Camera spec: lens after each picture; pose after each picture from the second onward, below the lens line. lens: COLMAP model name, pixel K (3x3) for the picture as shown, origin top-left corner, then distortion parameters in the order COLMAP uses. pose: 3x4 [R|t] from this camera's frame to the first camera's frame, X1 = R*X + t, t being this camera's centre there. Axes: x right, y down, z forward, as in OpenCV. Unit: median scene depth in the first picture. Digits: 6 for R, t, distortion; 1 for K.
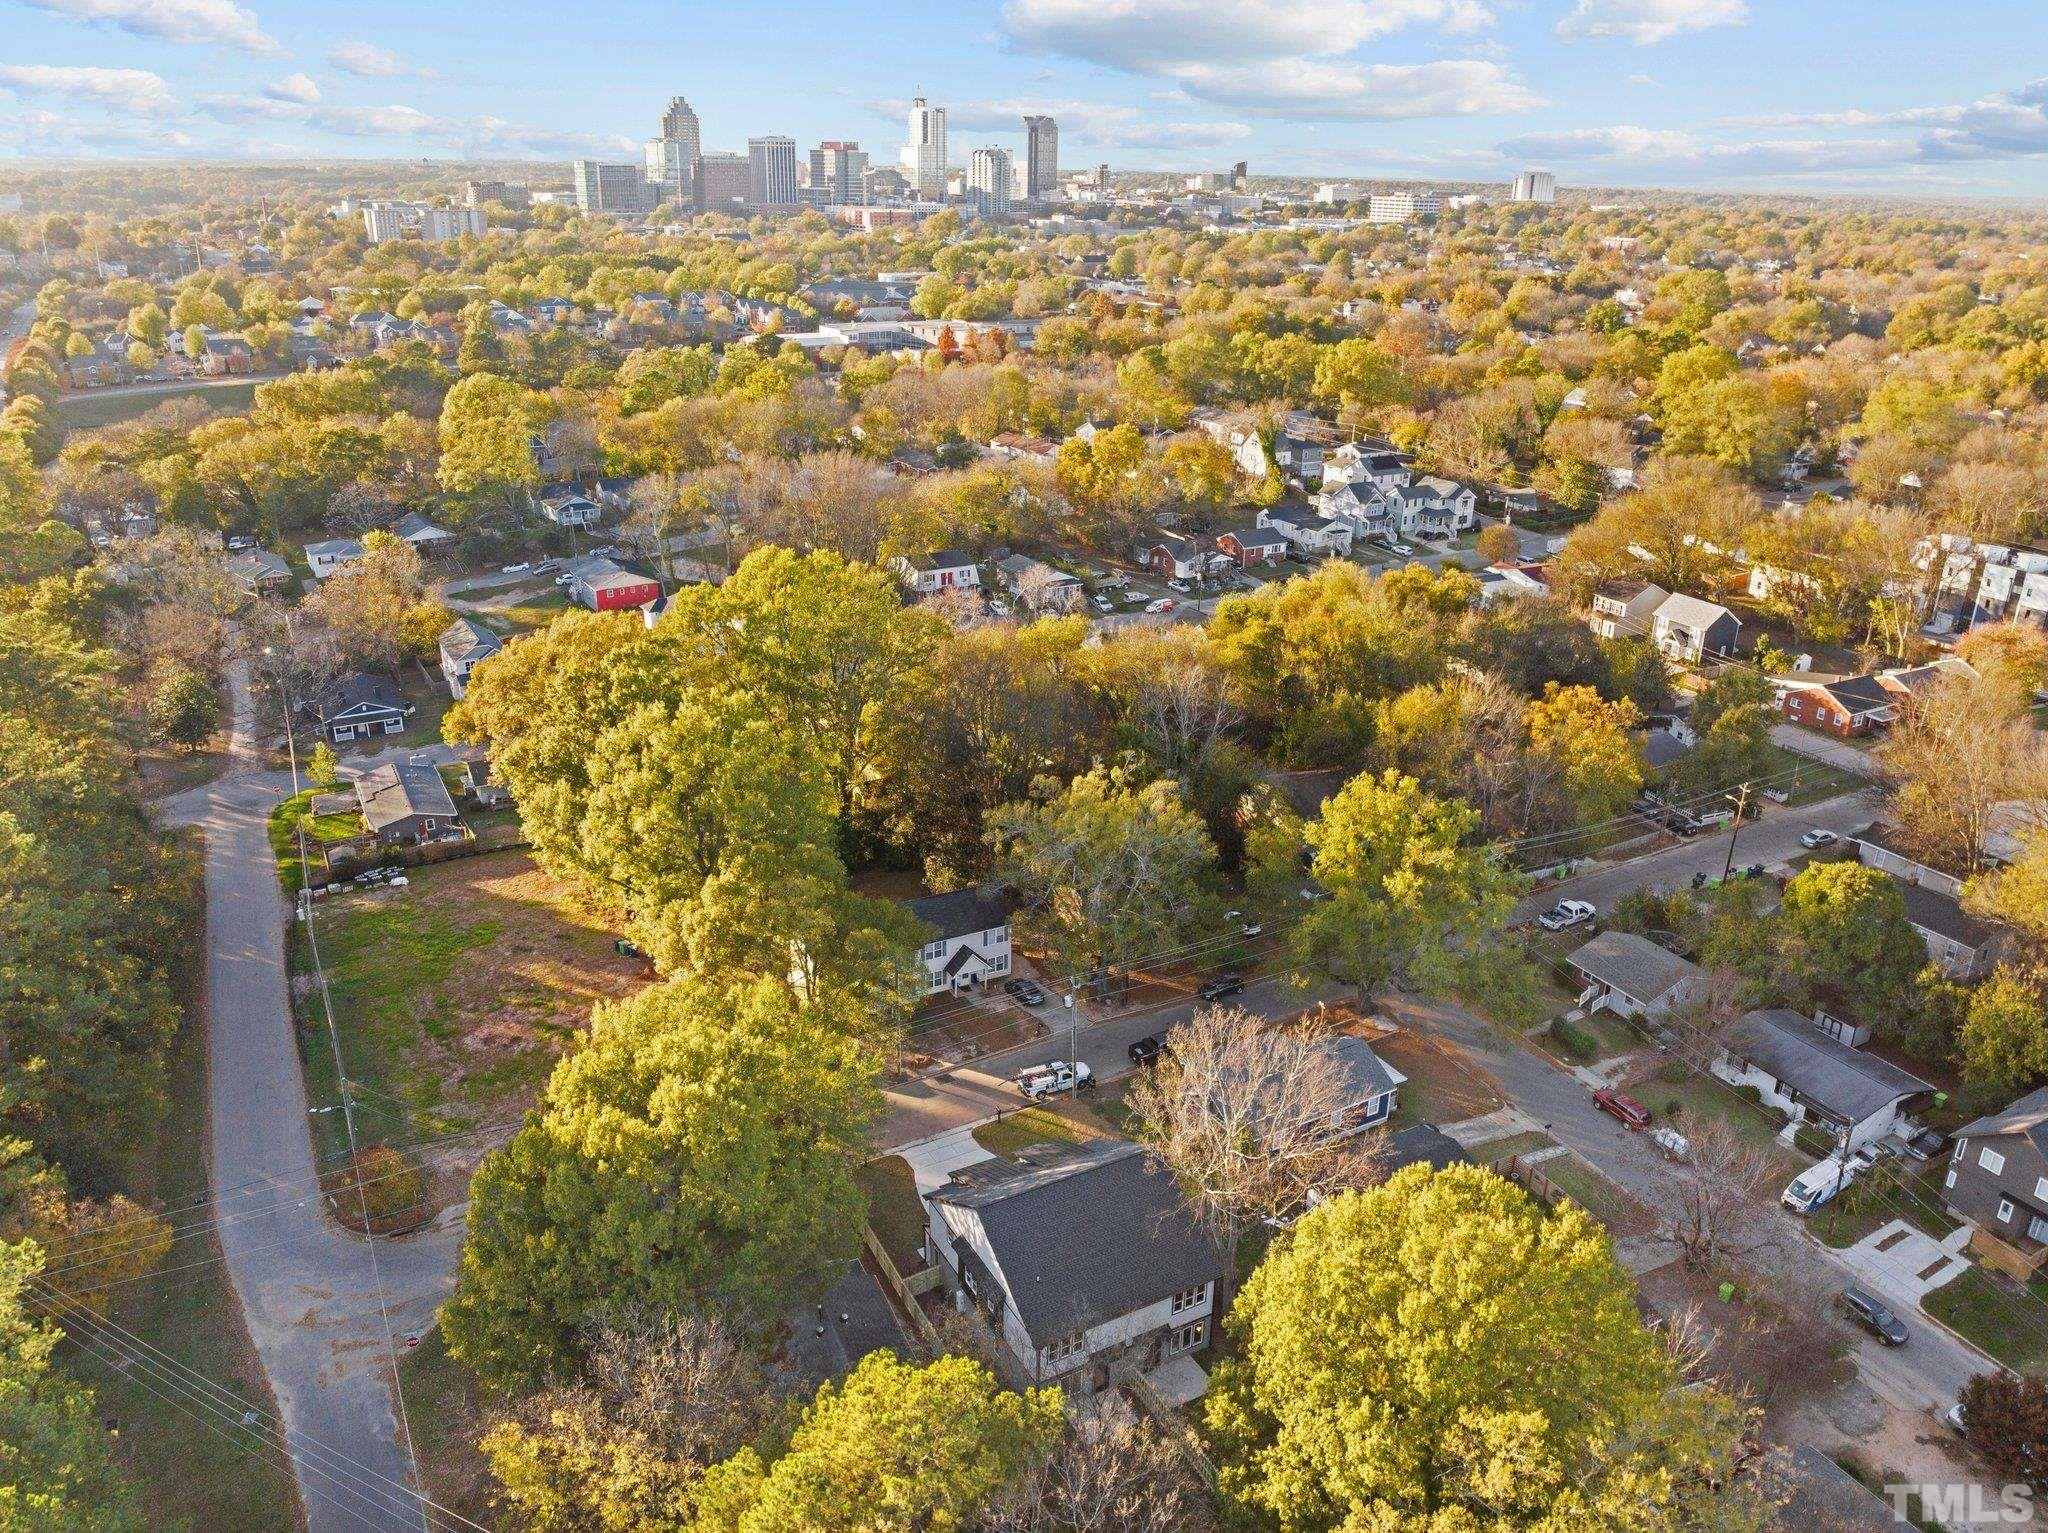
lens RADIAL K [[1443.4, 0, 1024.0], [0, 1443.4, 766.5], [0, 0, 1]] dist [-0.021815, -0.034917]
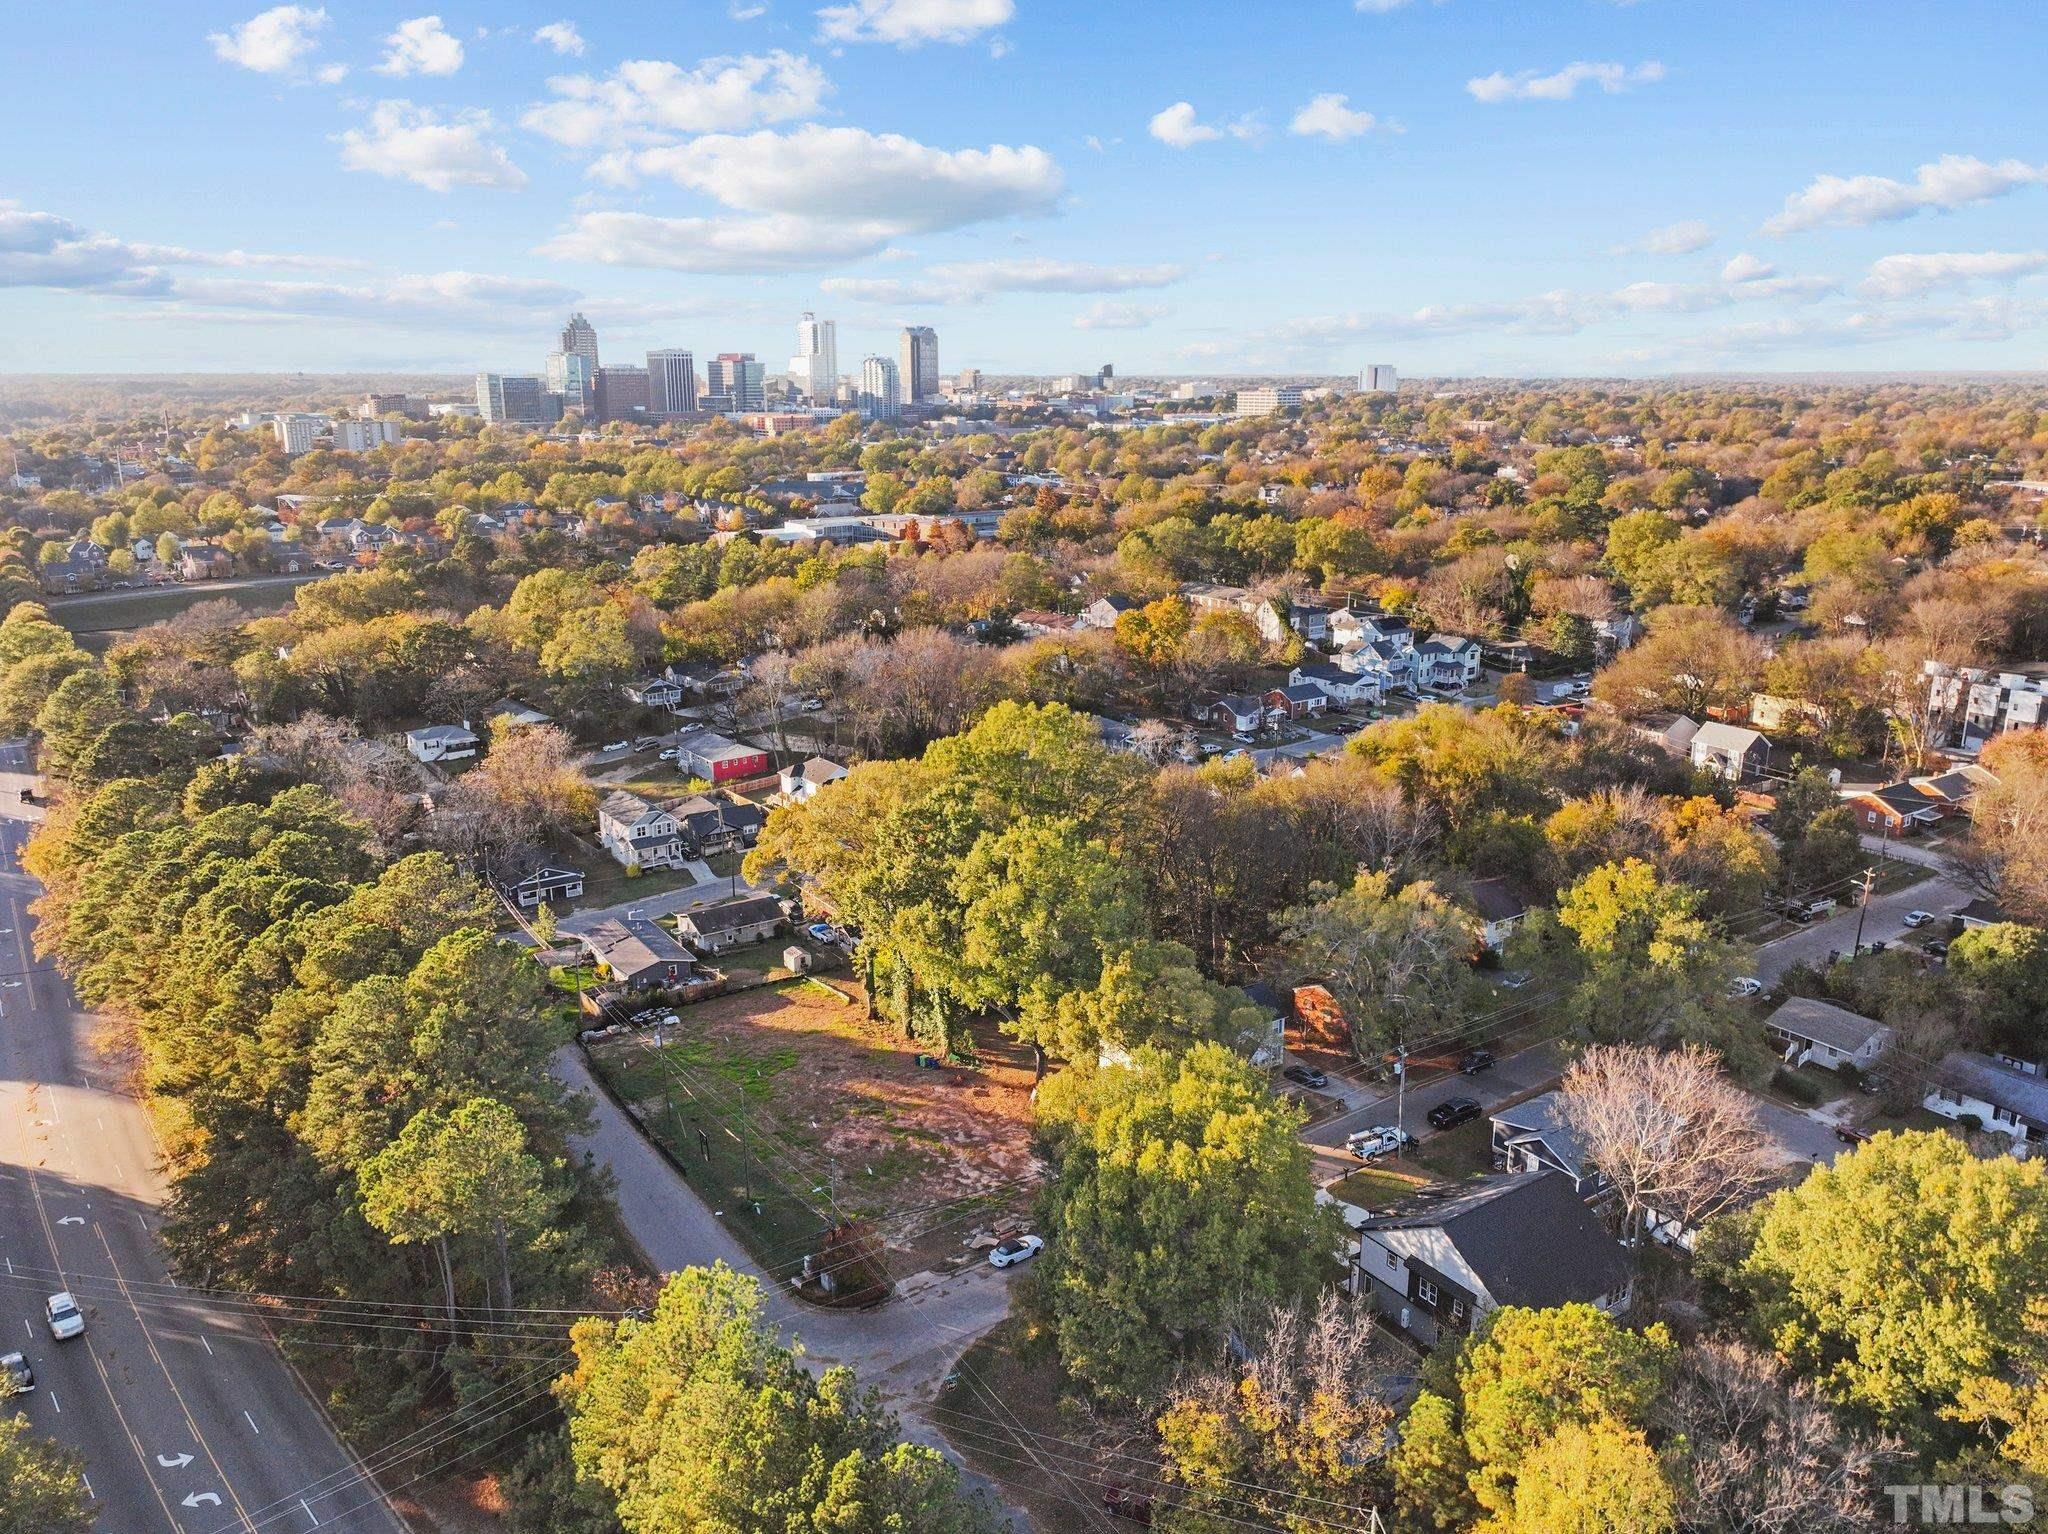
lens RADIAL K [[1410.9, 0, 1024.0], [0, 1410.9, 767.0], [0, 0, 1]] dist [0.005821, -0.005066]
pose [[0.996636, -0.040613, 0.071186, -0.112359], [0.049019, 0.991486, -0.120632, 0.015166], [-0.065680, 0.123715, 0.990142, -0.042010]]
